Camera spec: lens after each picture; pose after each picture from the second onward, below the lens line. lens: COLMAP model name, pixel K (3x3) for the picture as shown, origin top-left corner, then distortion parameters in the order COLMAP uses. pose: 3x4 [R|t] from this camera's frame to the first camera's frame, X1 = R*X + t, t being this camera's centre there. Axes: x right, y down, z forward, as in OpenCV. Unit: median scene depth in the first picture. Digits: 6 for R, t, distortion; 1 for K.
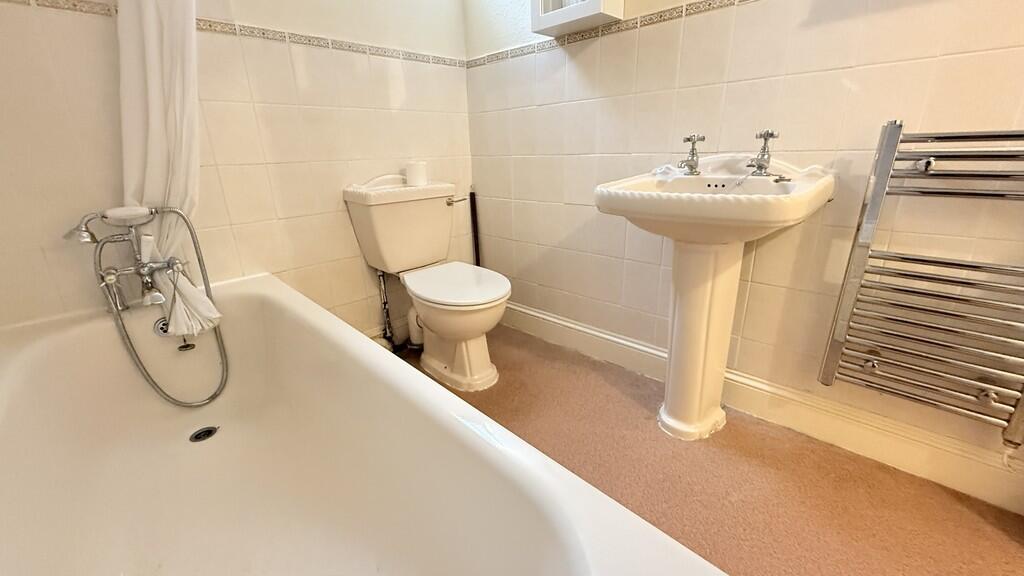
lens RADIAL K [[409.9, 0, 512.5], [0, 409.9, 287.9], [0, 0, 1]] dist [-0.000971, -0.000078]
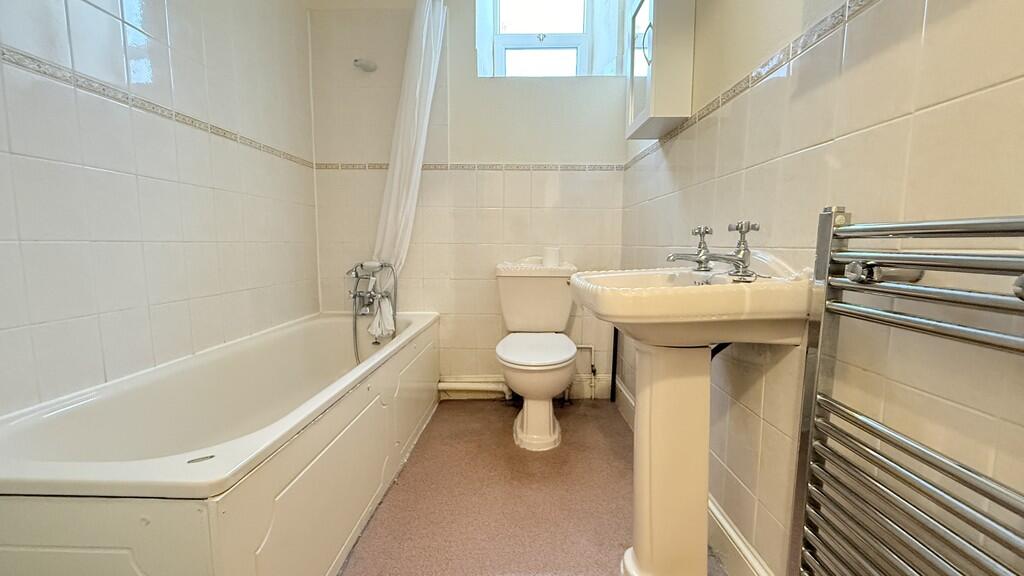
lens RADIAL K [[409.9, 0, 512.4], [0, 409.9, 287.6], [0, 0, 1]] dist [-0.000971, -0.000078]
pose [[0.692830, 0.109851, -0.712685, 0.733473], [-0.257803, 0.960742, -0.102535, -0.047203], [0.673442, 0.254771, 0.693951, 0.131345]]
